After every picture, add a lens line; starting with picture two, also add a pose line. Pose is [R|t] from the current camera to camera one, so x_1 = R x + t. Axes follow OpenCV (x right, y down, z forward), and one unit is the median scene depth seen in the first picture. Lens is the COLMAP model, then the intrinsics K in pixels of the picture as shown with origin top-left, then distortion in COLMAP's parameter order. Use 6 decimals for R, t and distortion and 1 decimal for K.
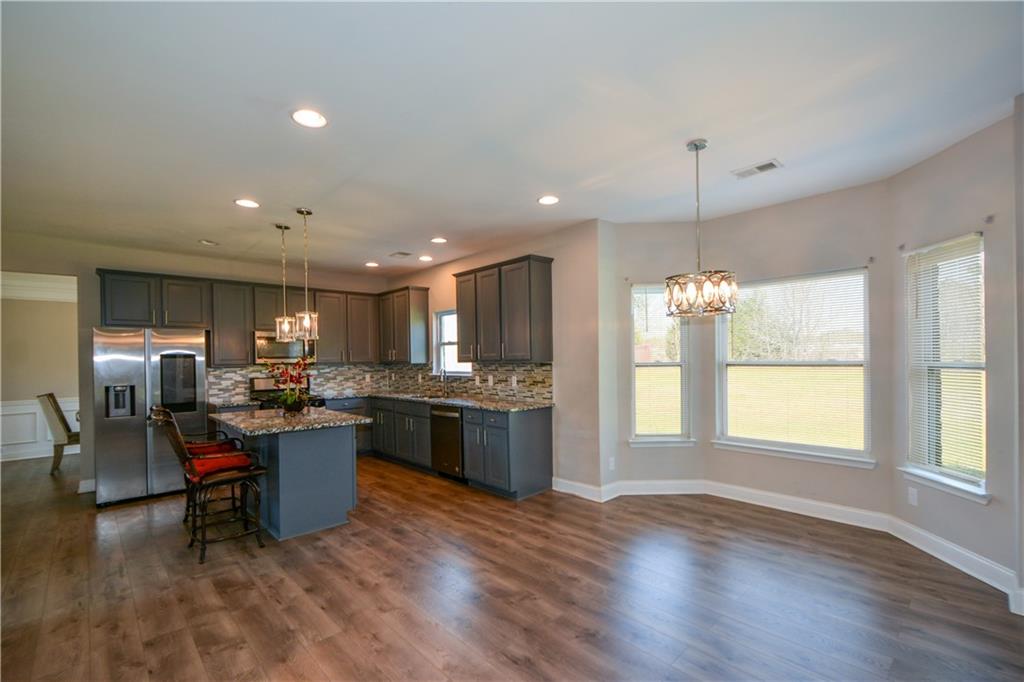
lens RADIAL K [[453.7, 0, 511.5], [0, 453.7, 376.1], [0, 0, 1]] dist [0.008717, -0.003368]
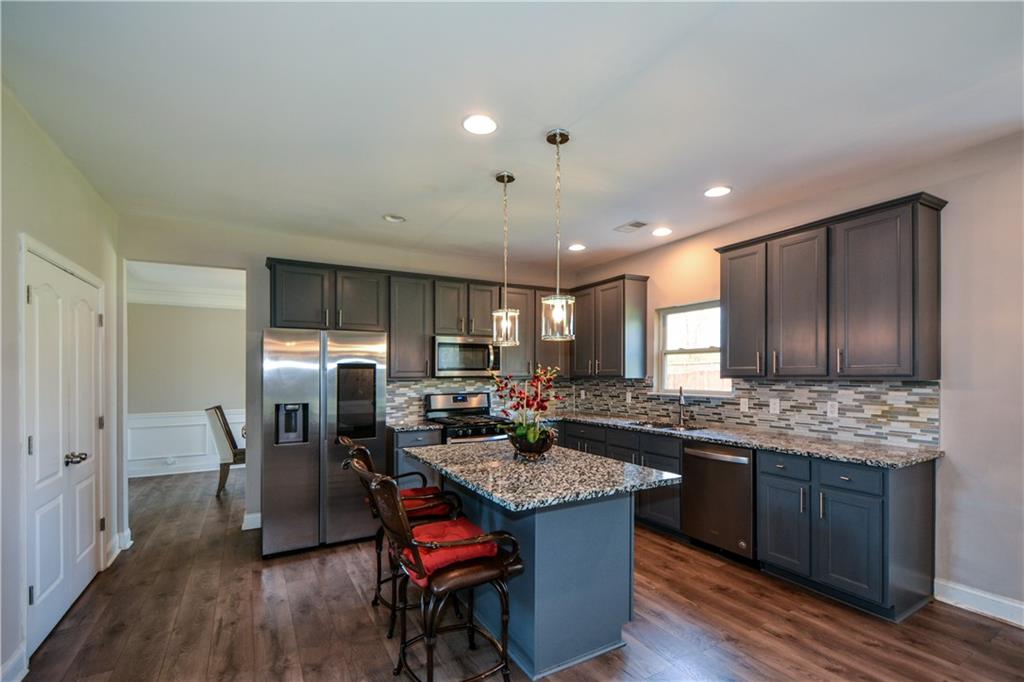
lens RADIAL K [[453.7, 0, 525.6], [0, 453.7, 384.2], [0, 0, 1]] dist [0.008717, -0.003368]
pose [[0.979040, 0.014911, -0.203121, -0.288432], [-0.017373, 0.999796, -0.010347, -0.009789], [0.202925, 0.013659, 0.979099, 0.297485]]
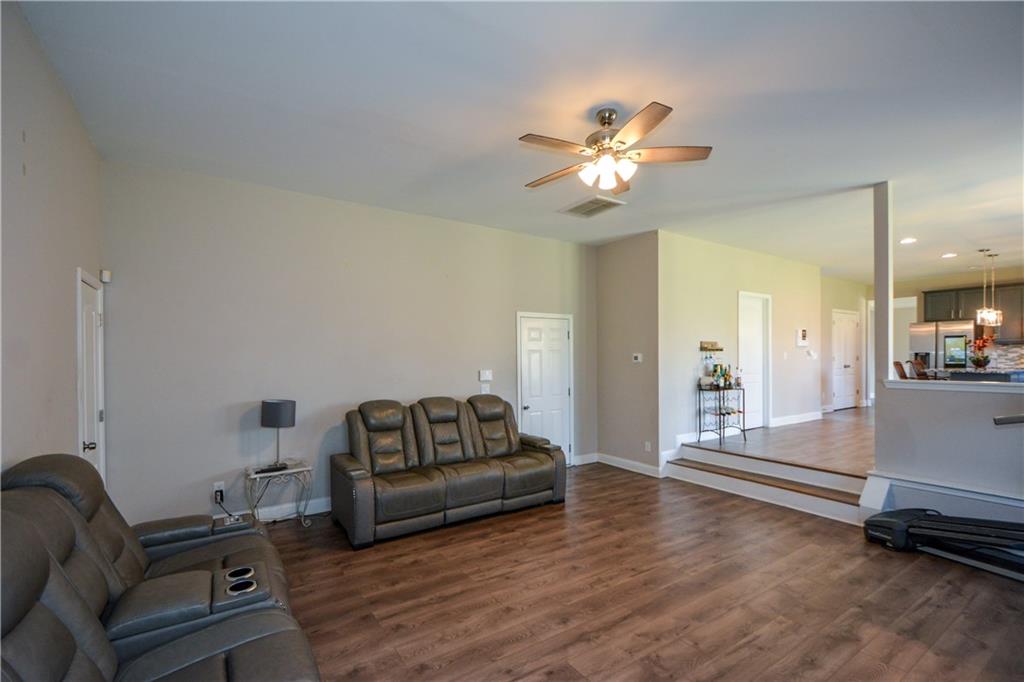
lens RADIAL K [[453.7, 0, 512.2], [0, 453.7, 353.3], [0, 0, 1]] dist [0.008717, -0.003368]
pose [[-0.134199, 0.006828, -0.990931, 1.160068], [-0.025430, 0.999623, 0.010332, 0.042286], [0.990628, 0.026586, -0.133975, -0.402879]]
